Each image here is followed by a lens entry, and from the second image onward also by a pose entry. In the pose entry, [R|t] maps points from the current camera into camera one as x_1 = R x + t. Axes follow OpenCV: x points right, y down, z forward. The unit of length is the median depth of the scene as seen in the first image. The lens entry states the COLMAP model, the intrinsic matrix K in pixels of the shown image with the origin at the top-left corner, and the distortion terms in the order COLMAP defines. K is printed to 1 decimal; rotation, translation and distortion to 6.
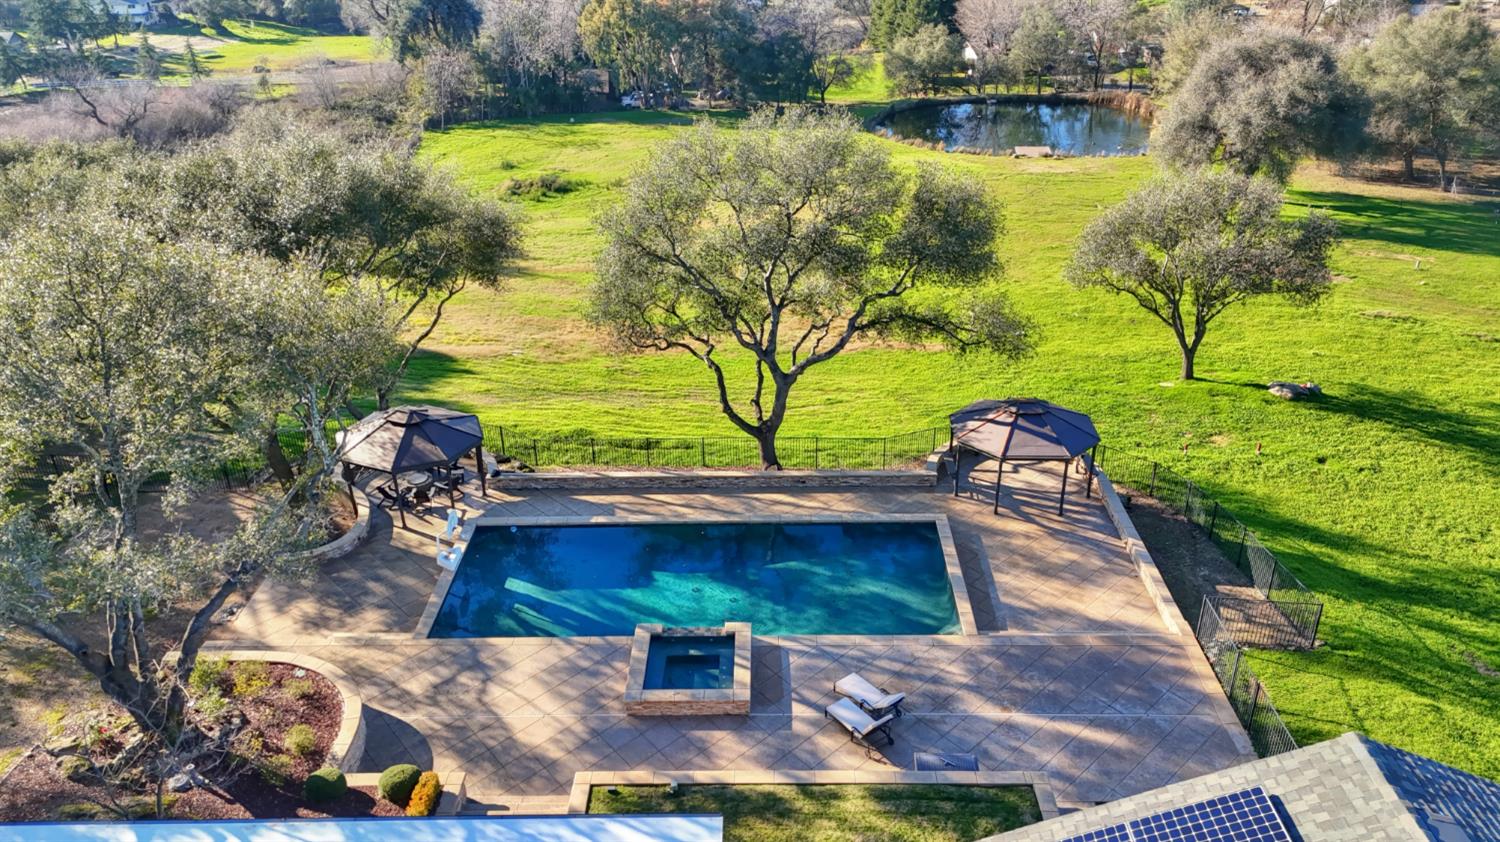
lens RADIAL K [[1057.0, 0, 745.2], [0, 1057.0, 441.2], [0, 0, 1]] dist [0.127775, -0.140795]
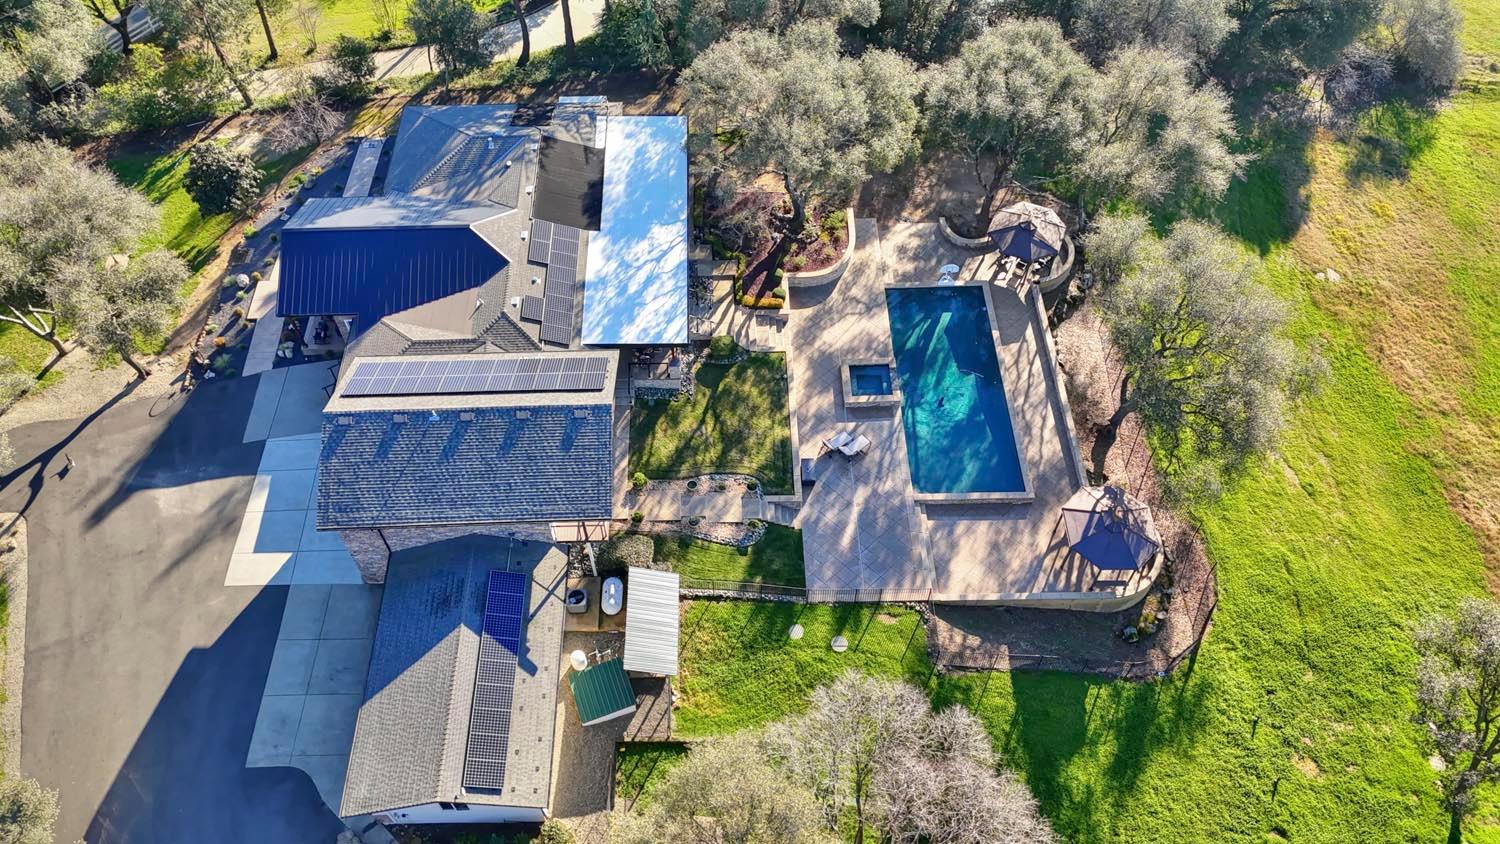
lens RADIAL K [[1057.0, 0, 745.2], [0, 1057.0, 442.2], [0, 0, 1]] dist [0.127775, -0.140795]
pose [[0.042631, 0.825024, -0.563487, 0.943947], [-0.456698, 0.517718, 0.723460, -0.877634], [0.888600, 0.226501, 0.398858, -0.041183]]
